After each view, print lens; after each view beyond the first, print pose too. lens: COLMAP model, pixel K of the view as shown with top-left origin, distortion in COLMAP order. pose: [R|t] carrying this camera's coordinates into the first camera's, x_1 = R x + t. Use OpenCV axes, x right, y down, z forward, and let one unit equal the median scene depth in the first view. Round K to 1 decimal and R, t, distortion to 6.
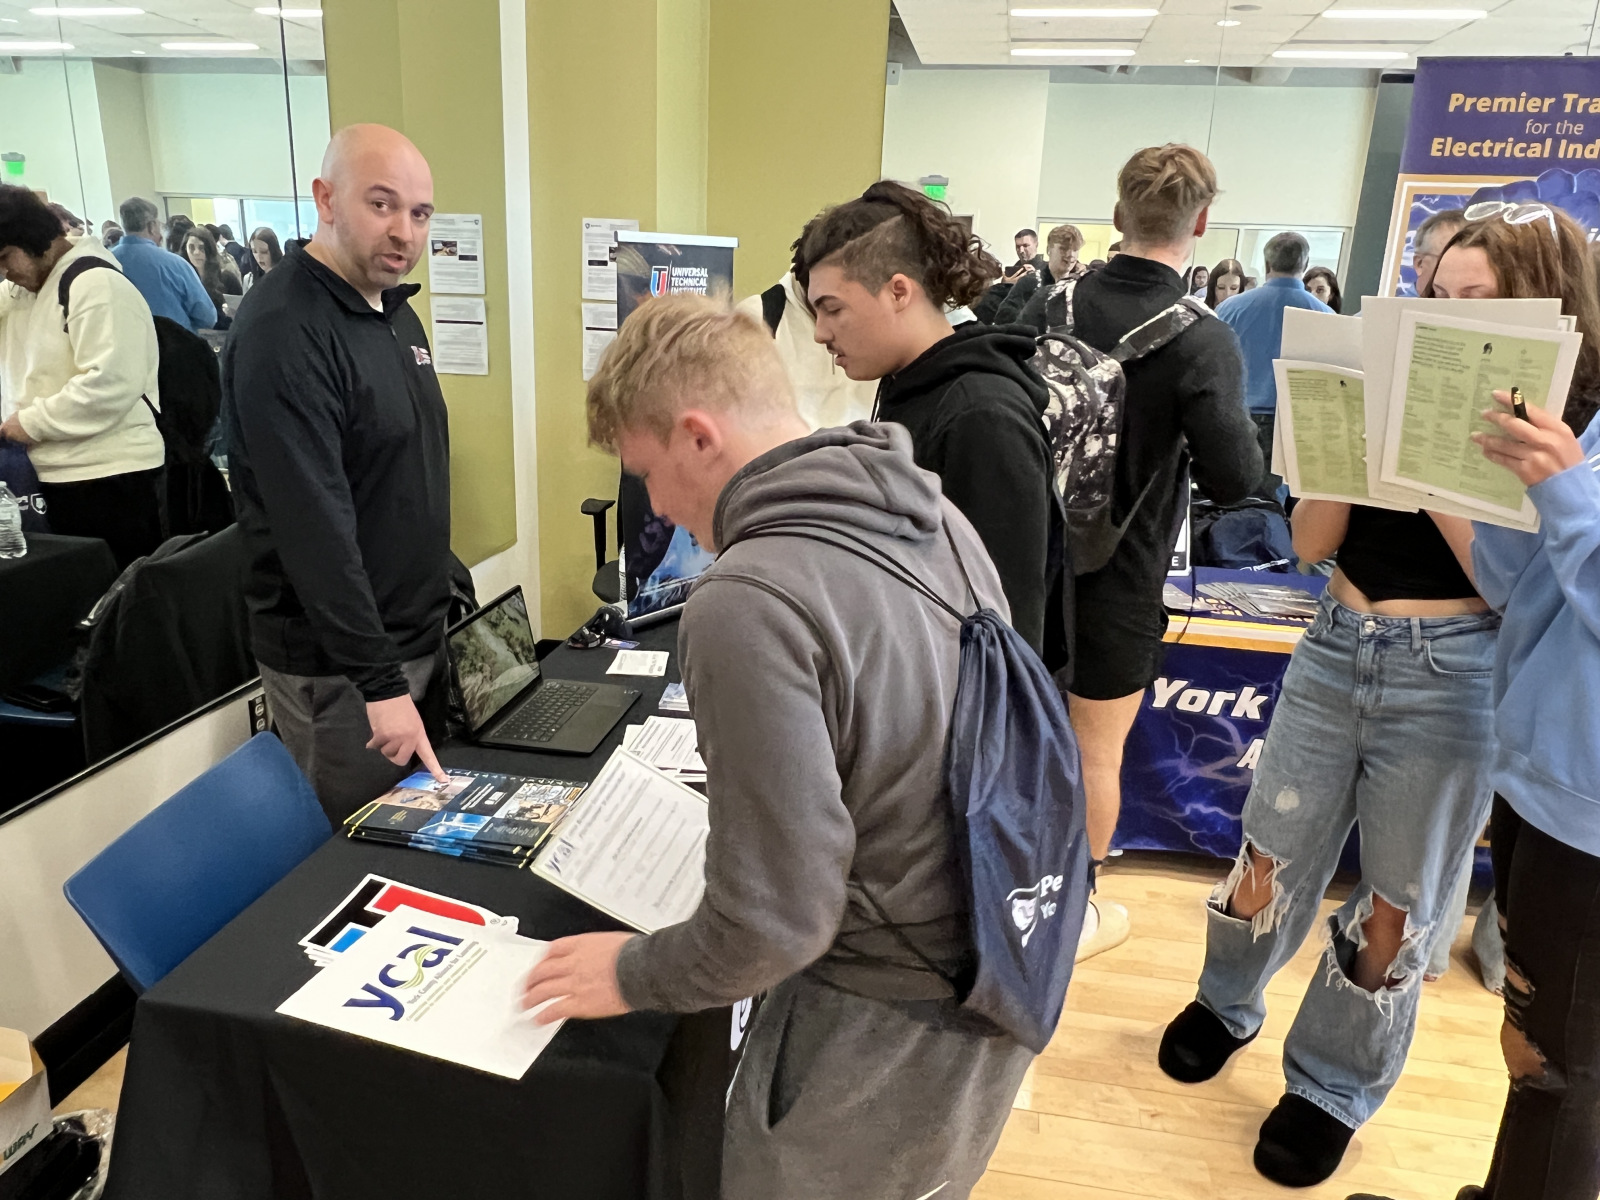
lens RADIAL K [[1167.1, 0, 798.2], [0, 1167.1, 593.6], [0, 0, 1]] dist [-0.012532, 0.013369]
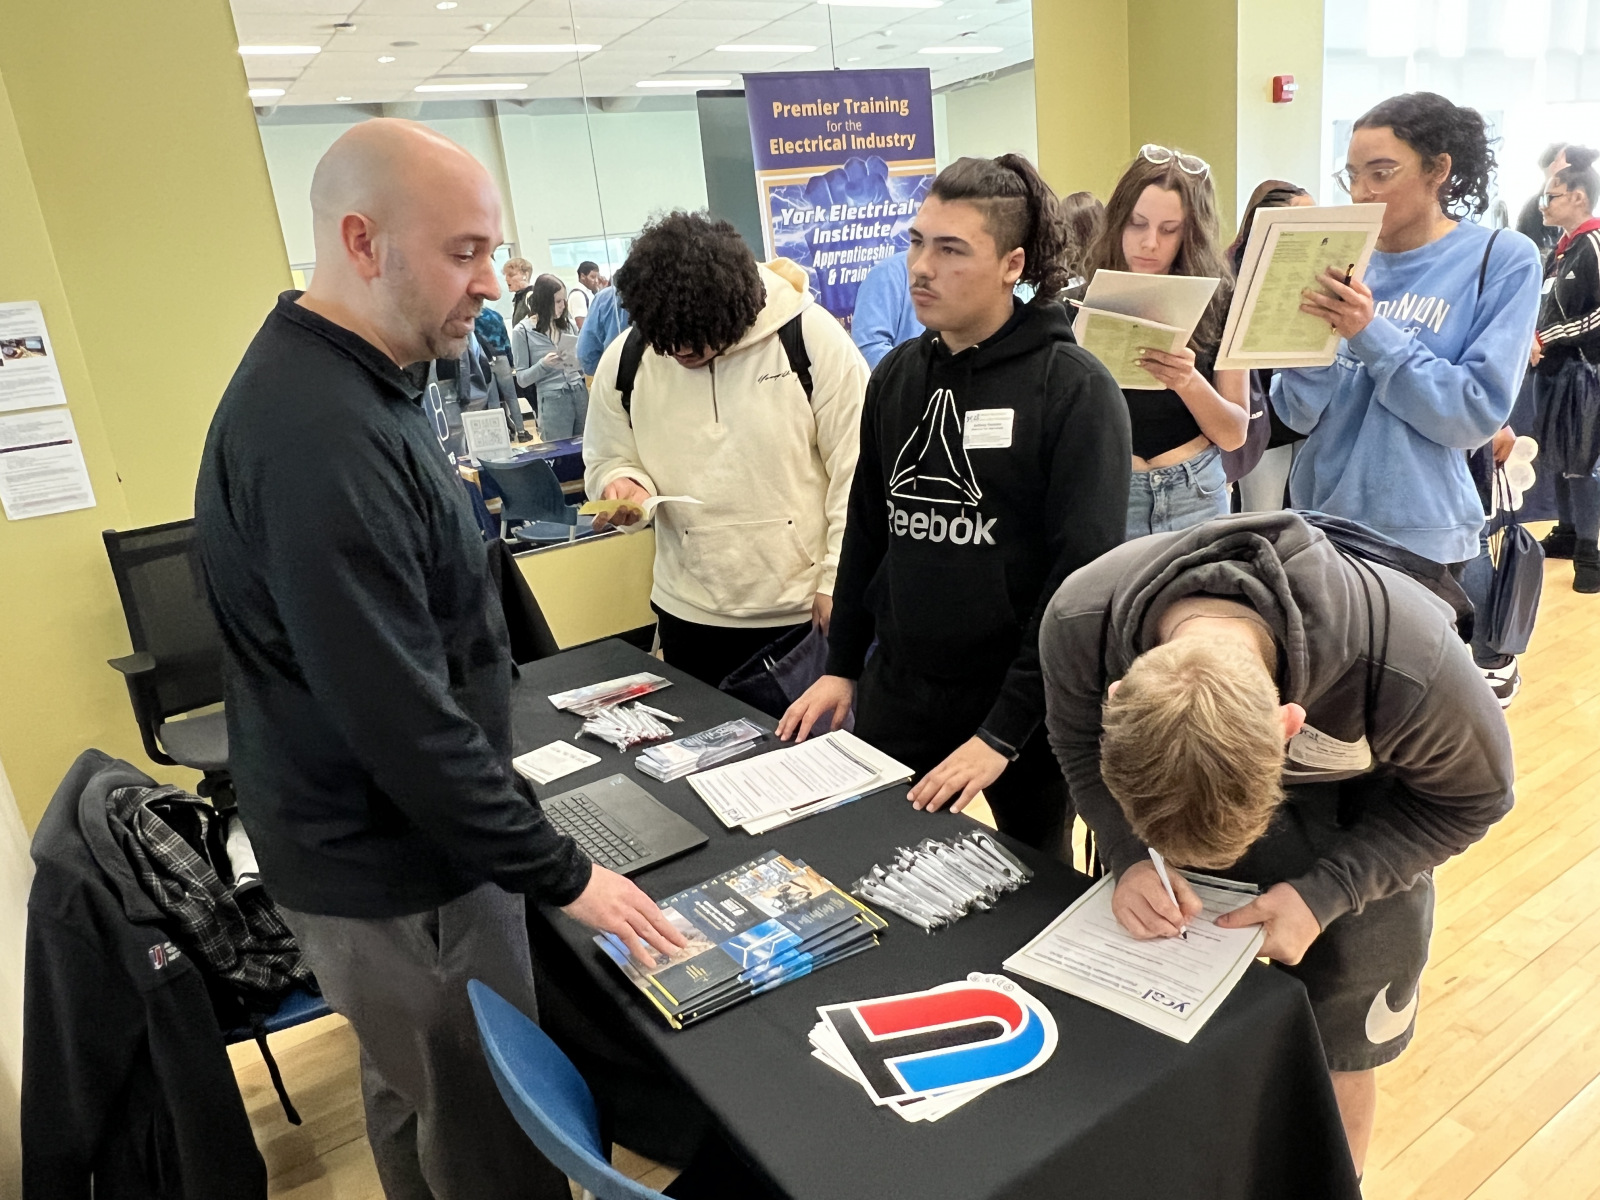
lens RADIAL K [[1120.1, 0, 798.2], [0, 1120.1, 608.3], [0, 0, 1]] dist [-0.007055, 0.008864]
pose [[0.713970, -0.321054, 0.622231, -0.324829], [0.324561, 0.939189, 0.112183, -0.054920], [-0.620409, 0.121856, 0.774754, 0.139211]]
